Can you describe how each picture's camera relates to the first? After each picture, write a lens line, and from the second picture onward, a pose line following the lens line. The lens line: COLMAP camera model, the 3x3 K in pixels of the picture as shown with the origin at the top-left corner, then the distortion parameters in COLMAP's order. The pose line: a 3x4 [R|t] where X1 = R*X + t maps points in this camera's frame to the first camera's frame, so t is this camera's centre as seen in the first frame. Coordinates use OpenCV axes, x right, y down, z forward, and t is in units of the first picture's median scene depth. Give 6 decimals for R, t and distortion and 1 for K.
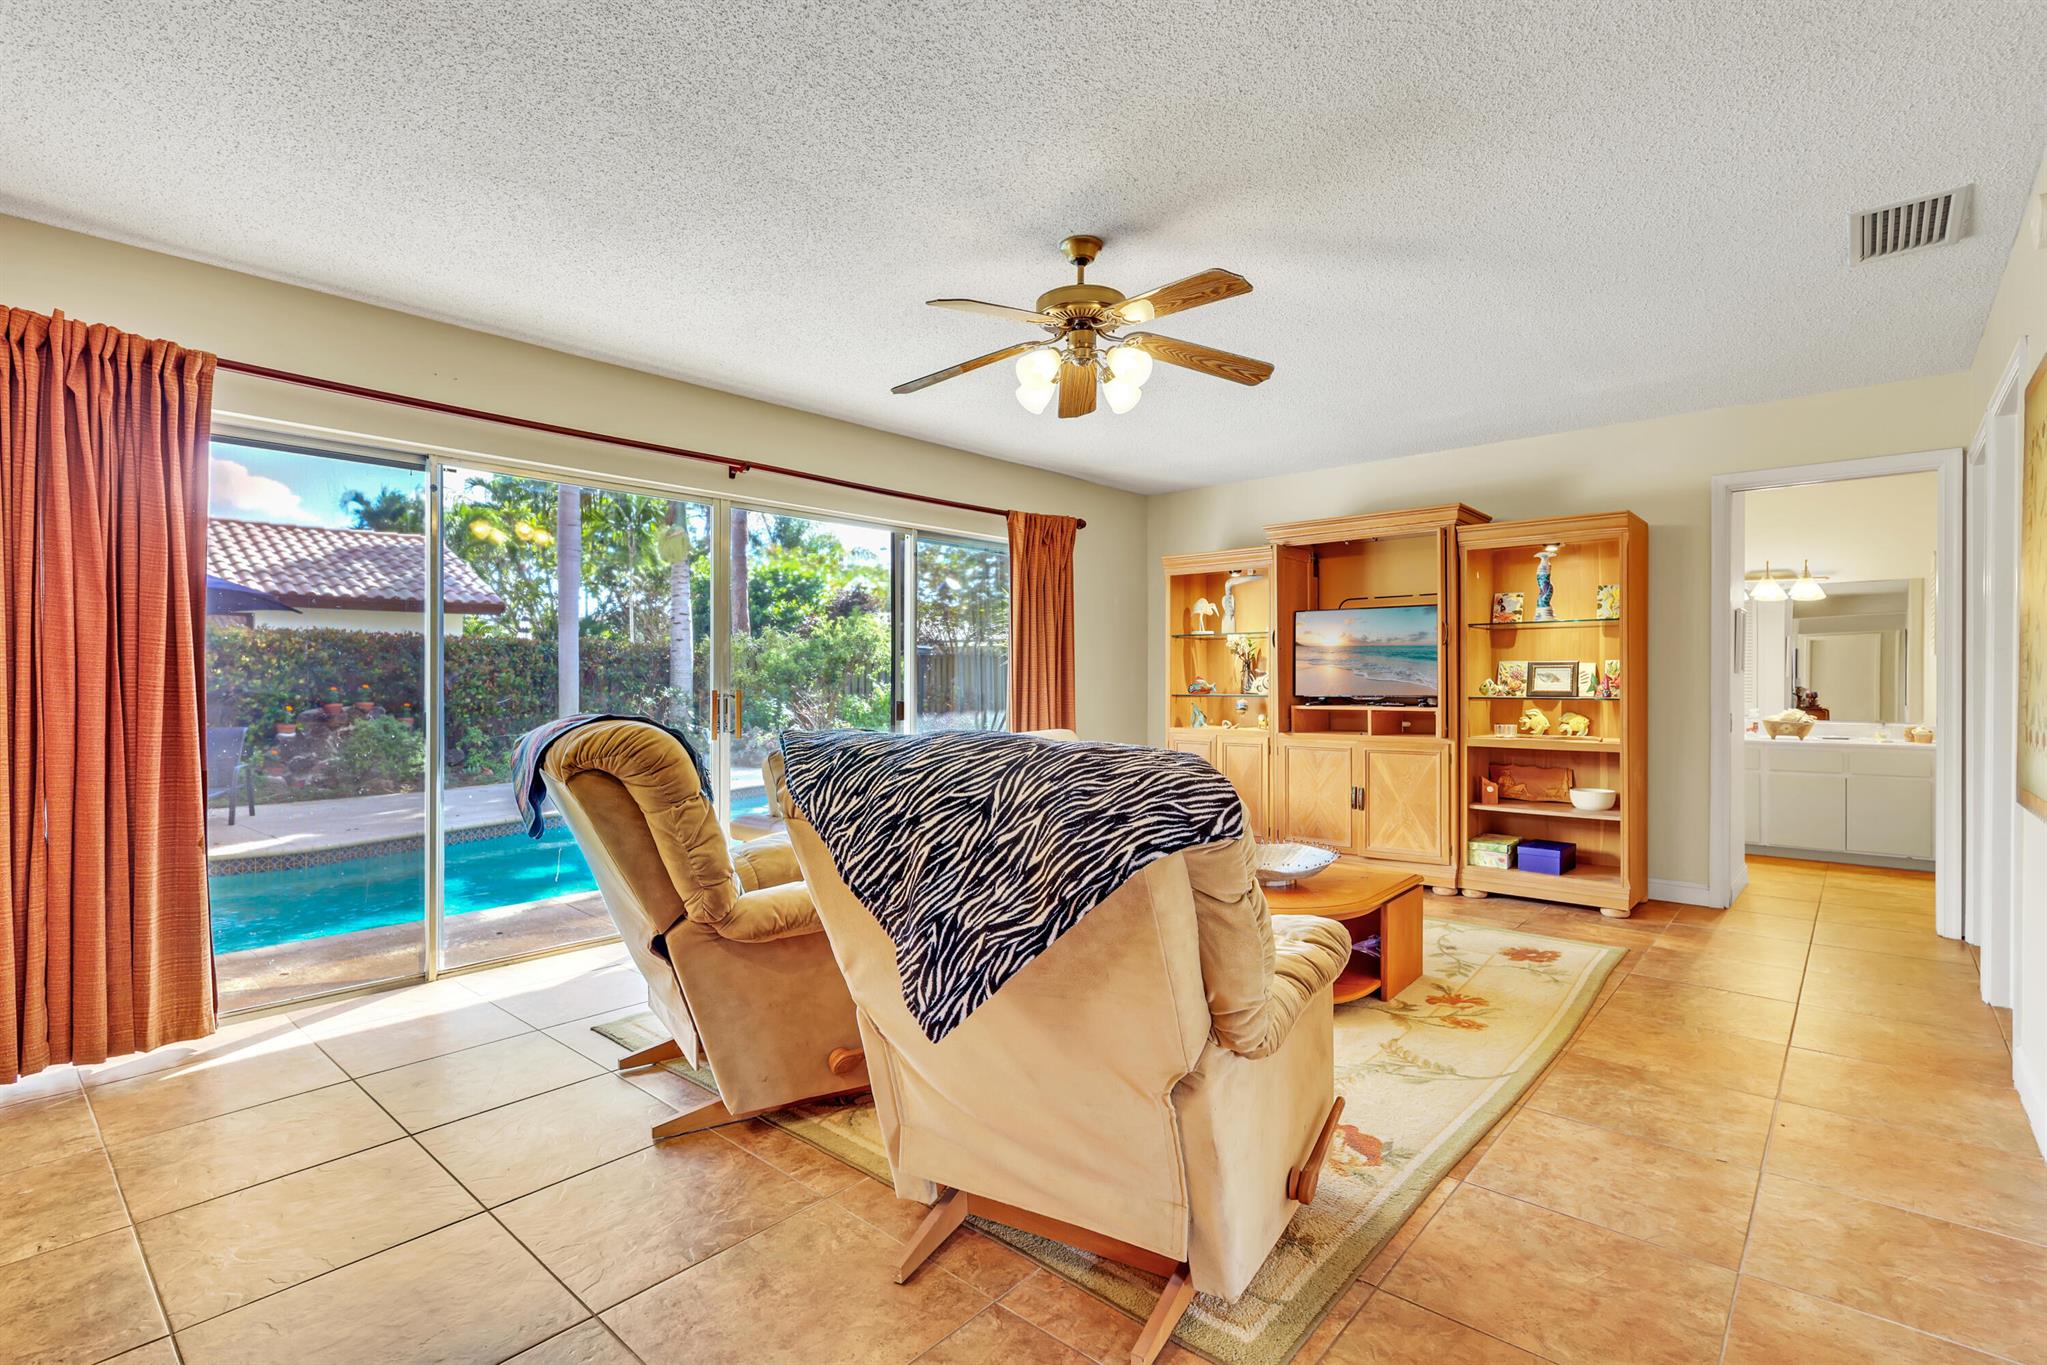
lens RADIAL K [[955.4, 0, 1026.4], [0, 955.4, 684.0], [0, 0, 1]] dist [-0.002037, 0.000882]
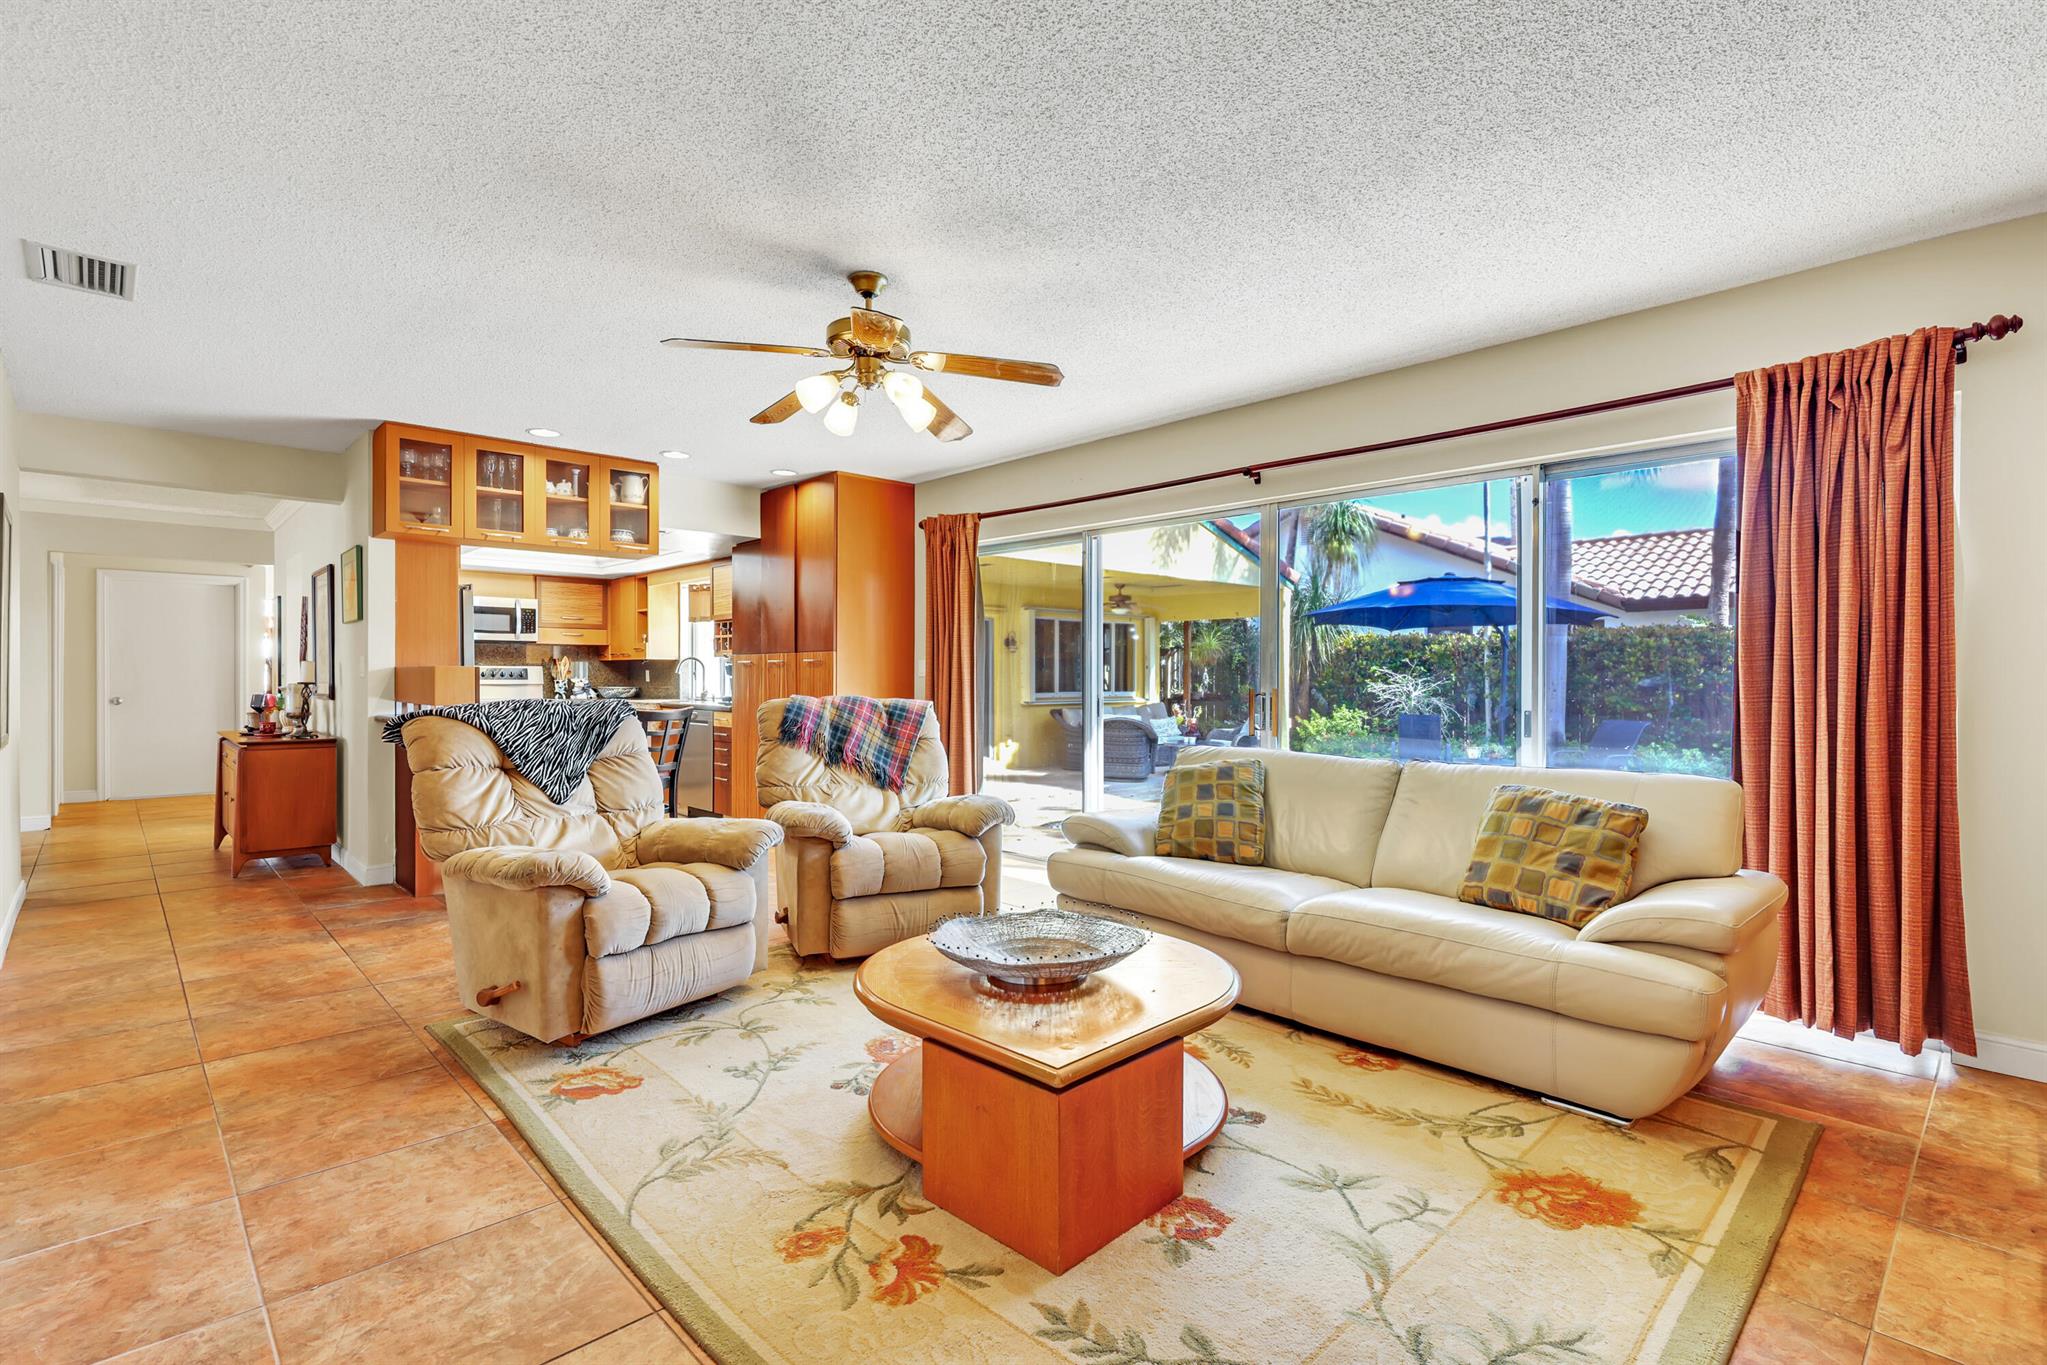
lens RADIAL K [[955.4, 0, 1025.9], [0, 955.4, 676.2], [0, 0, 1]] dist [-0.002037, 0.000882]
pose [[-0.080142, 0.001735, -0.996782, 1.249593], [-0.008437, 0.999961, 0.002419, -0.011755], [0.996748, 0.008604, -0.080125, 1.400871]]
